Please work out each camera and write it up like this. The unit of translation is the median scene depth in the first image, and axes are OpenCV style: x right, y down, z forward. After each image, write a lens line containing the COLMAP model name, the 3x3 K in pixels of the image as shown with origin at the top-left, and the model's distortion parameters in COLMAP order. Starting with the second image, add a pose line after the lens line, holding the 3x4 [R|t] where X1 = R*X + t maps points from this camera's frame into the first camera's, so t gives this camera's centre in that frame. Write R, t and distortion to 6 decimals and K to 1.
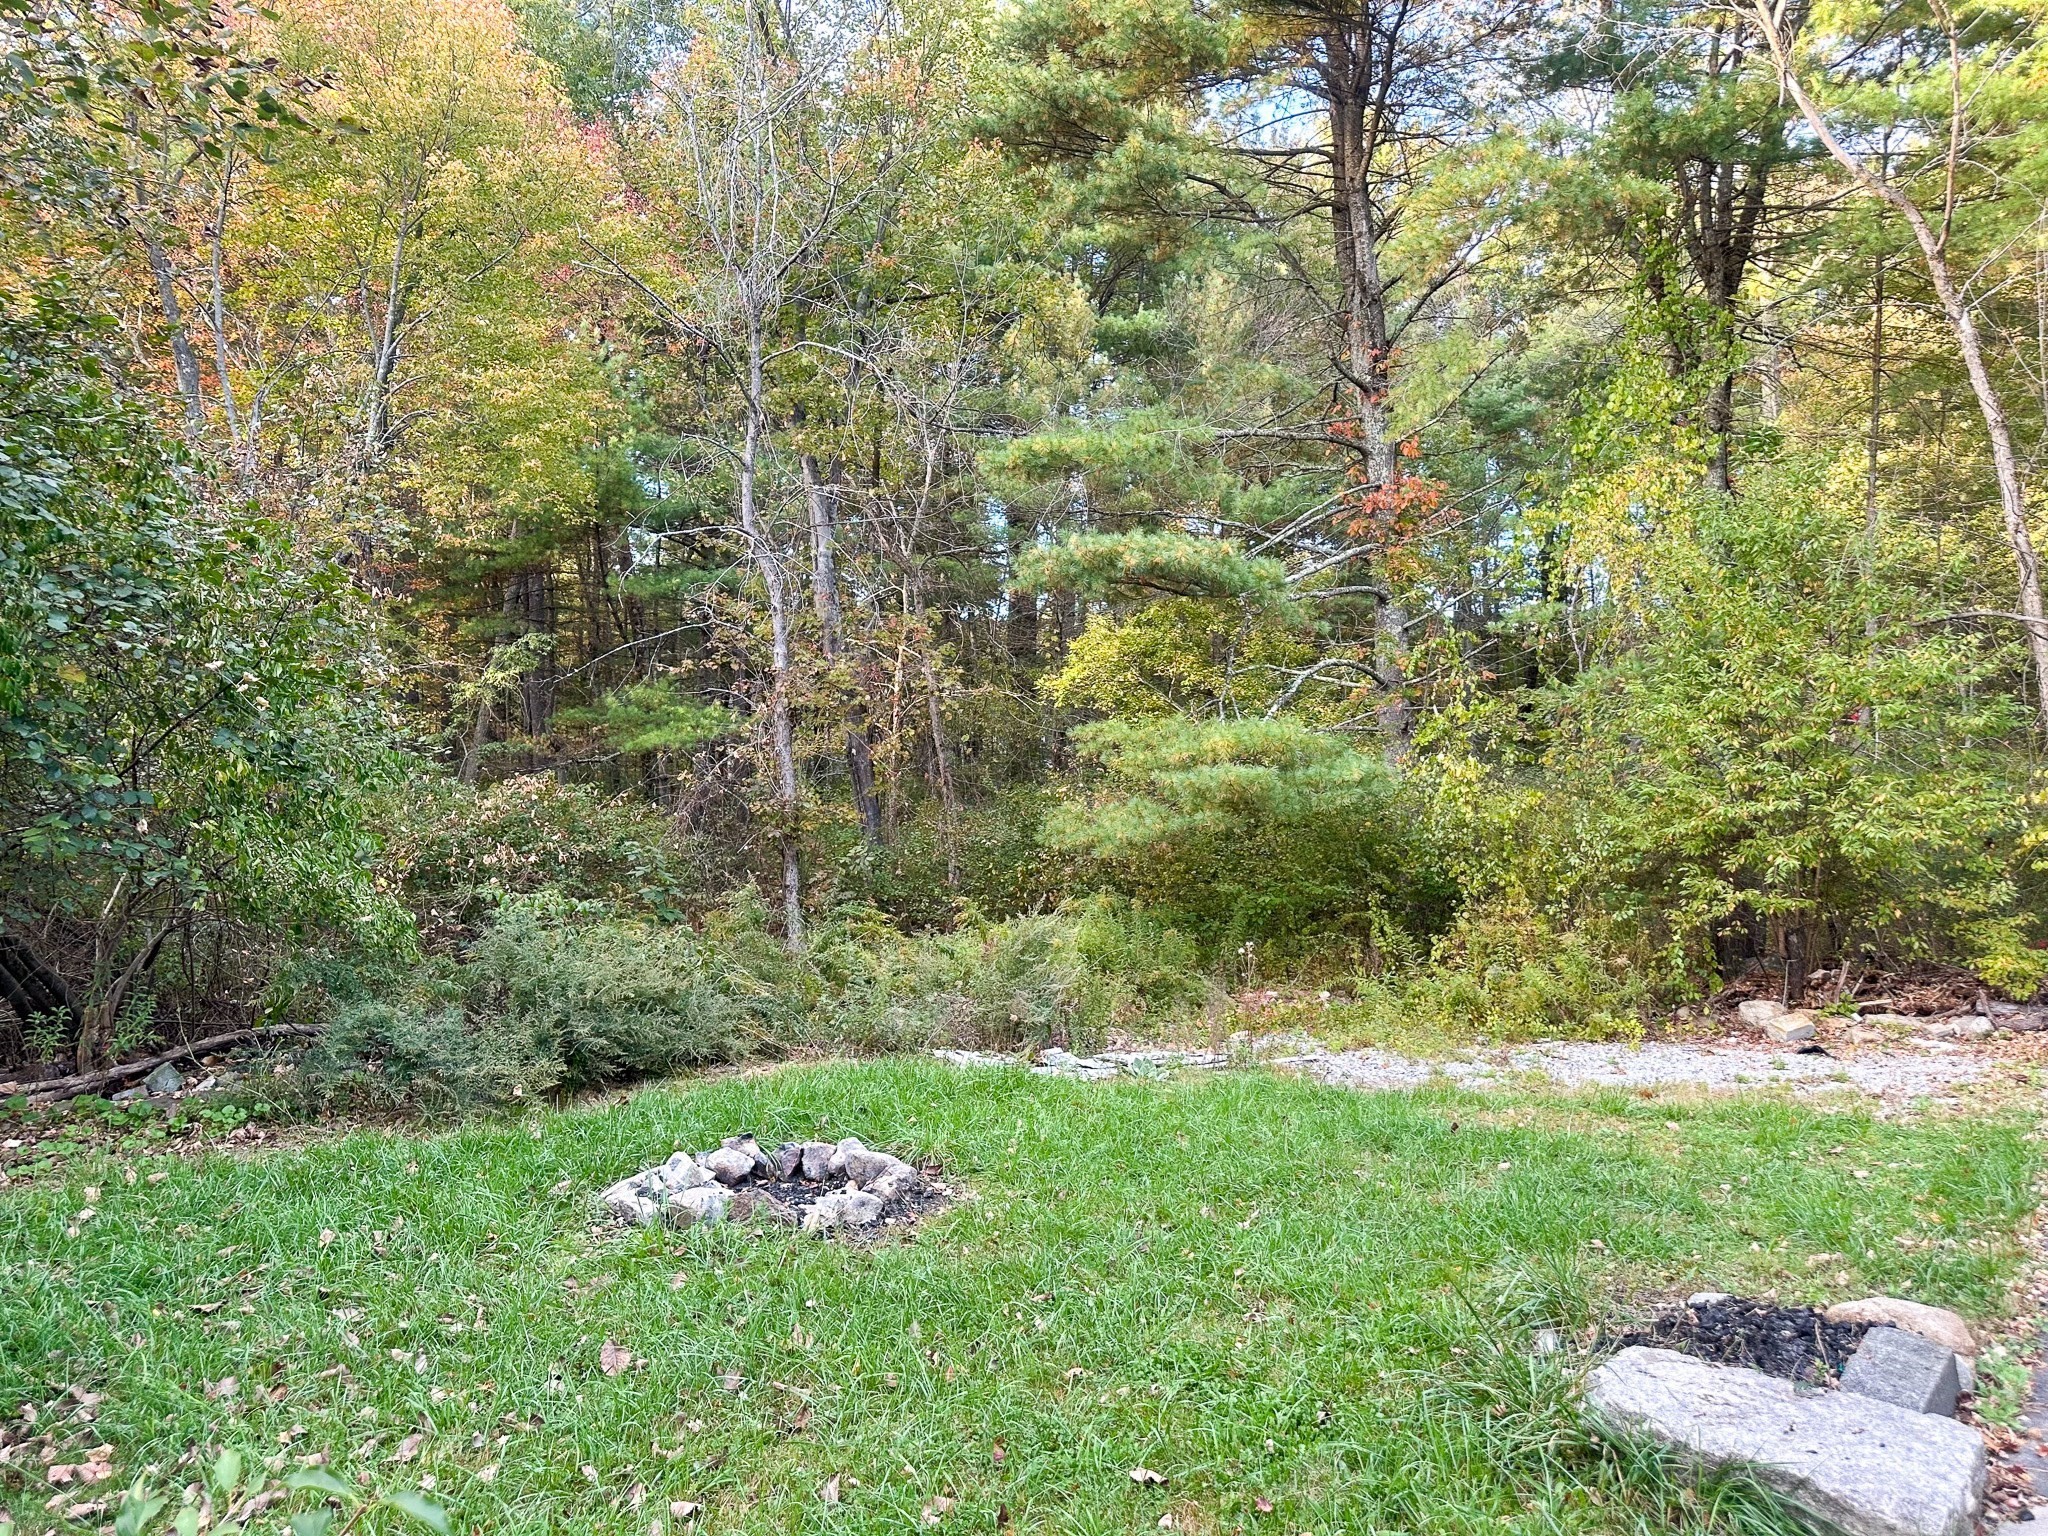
lens RADIAL K [[1461.0, 0, 1017.3], [0, 1461.0, 762.0], [0, 0, 1]] dist [0.065244, -0.068969]
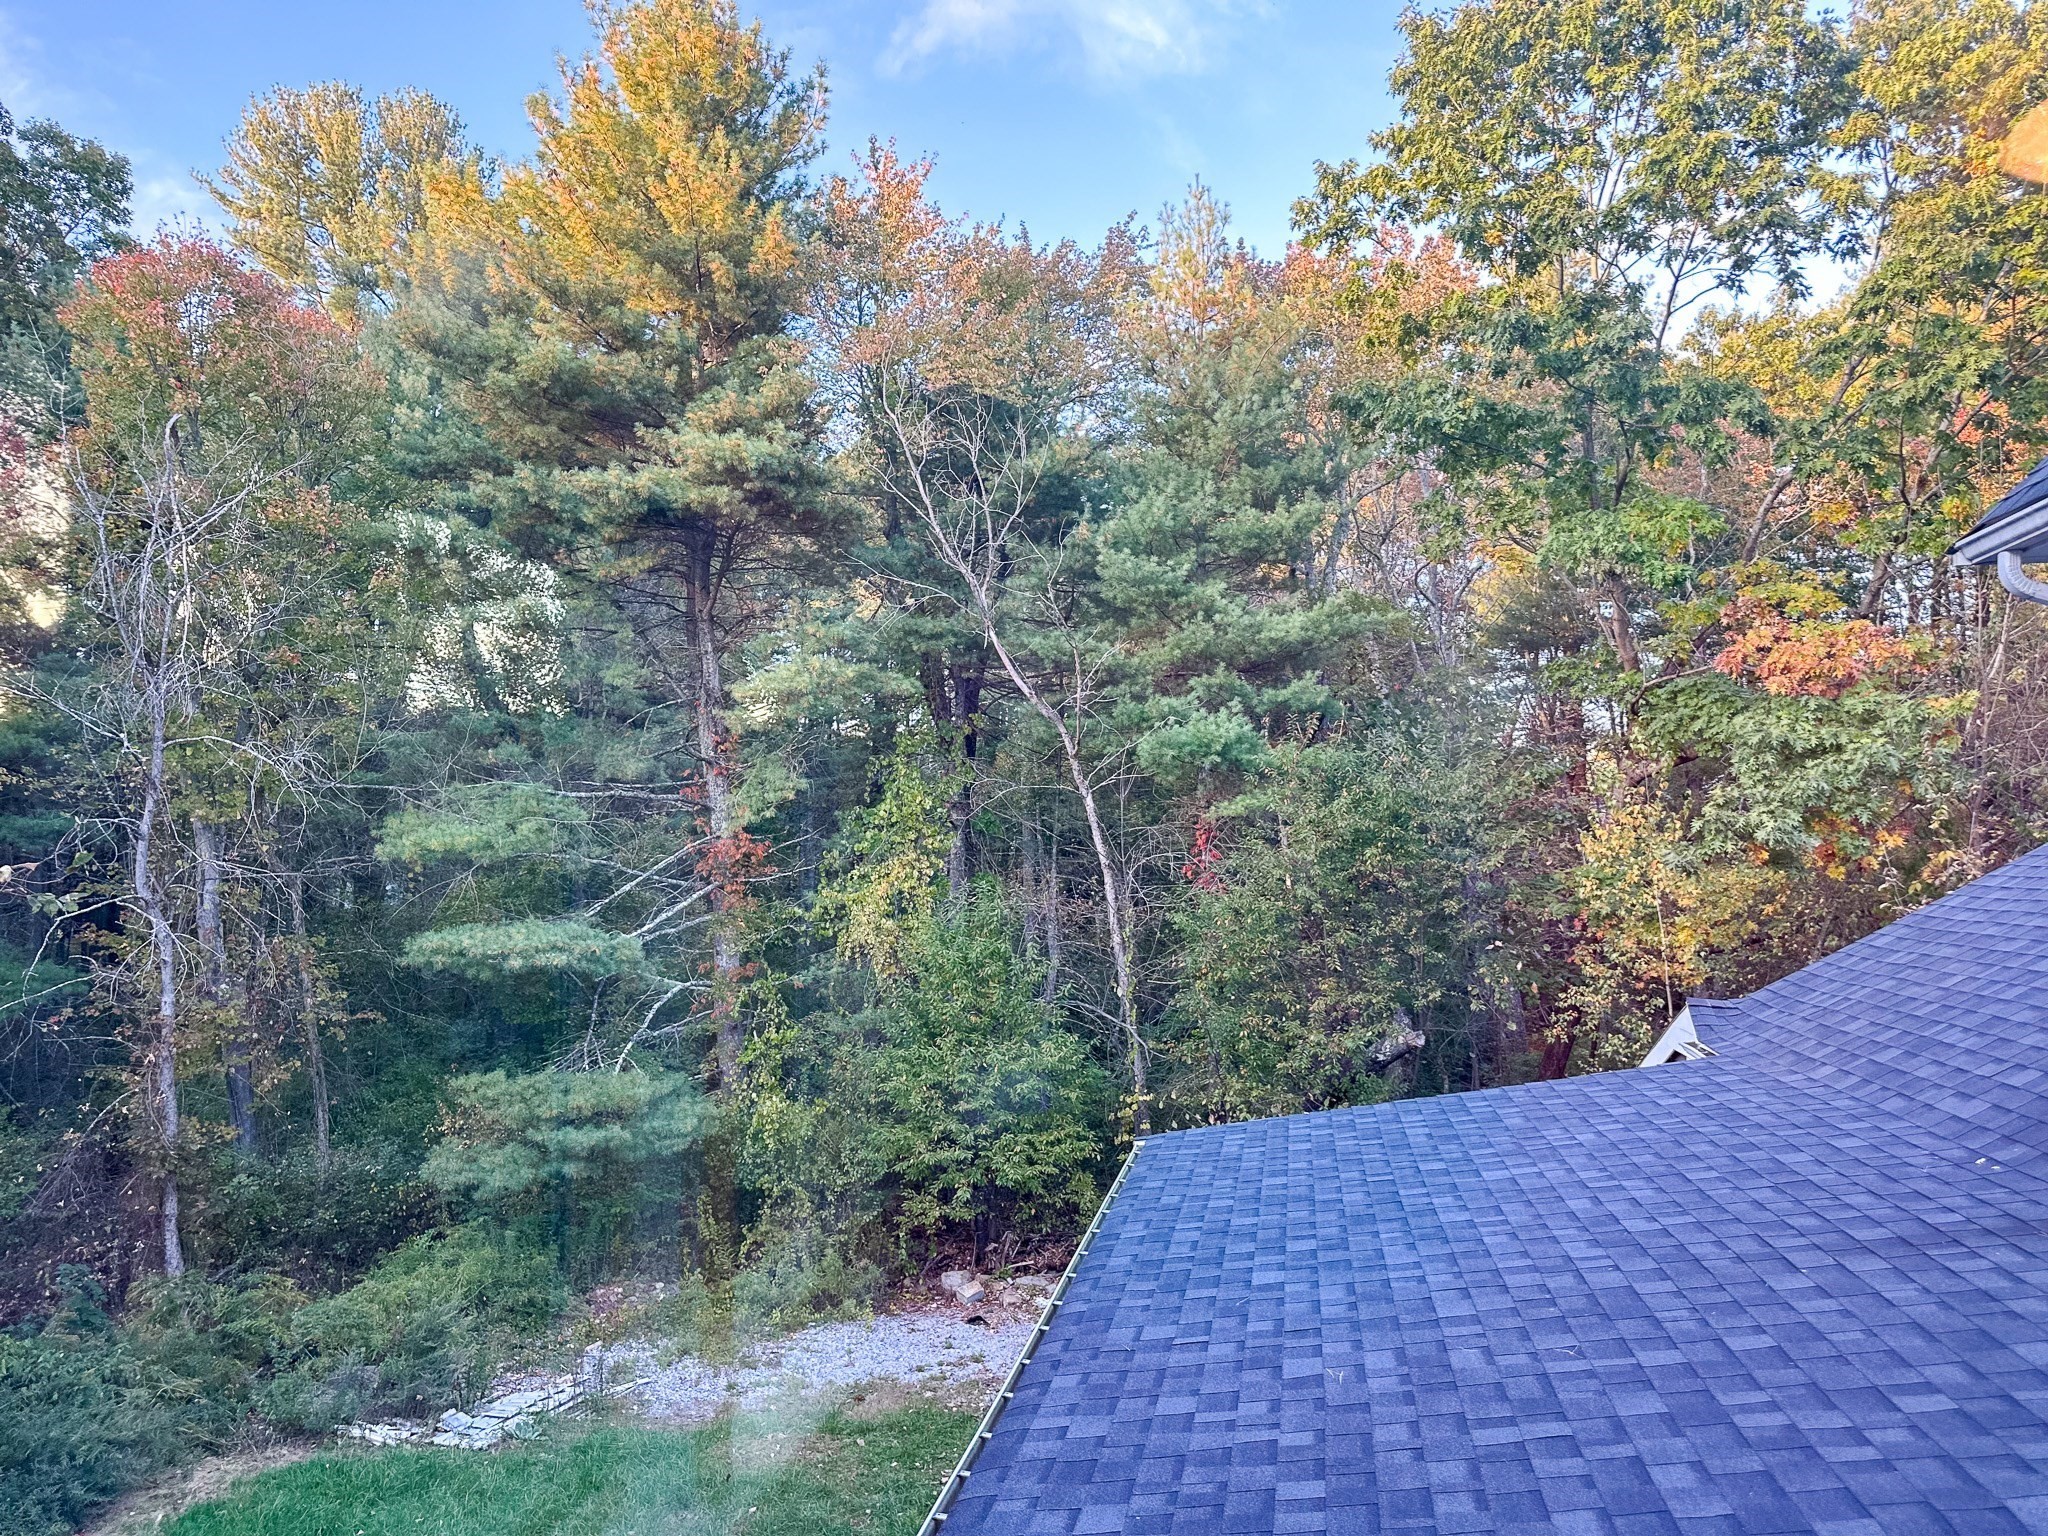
lens RADIAL K [[1461.0, 0, 1032.2], [0, 1461.0, 777.5], [0, 0, 1]] dist [0.065244, -0.068969]
pose [[0.906542, 0.031413, 0.420944, -0.059057], [-0.013290, 0.998857, -0.045919, -0.248522], [-0.421905, 0.036033, 0.905923, -0.359676]]
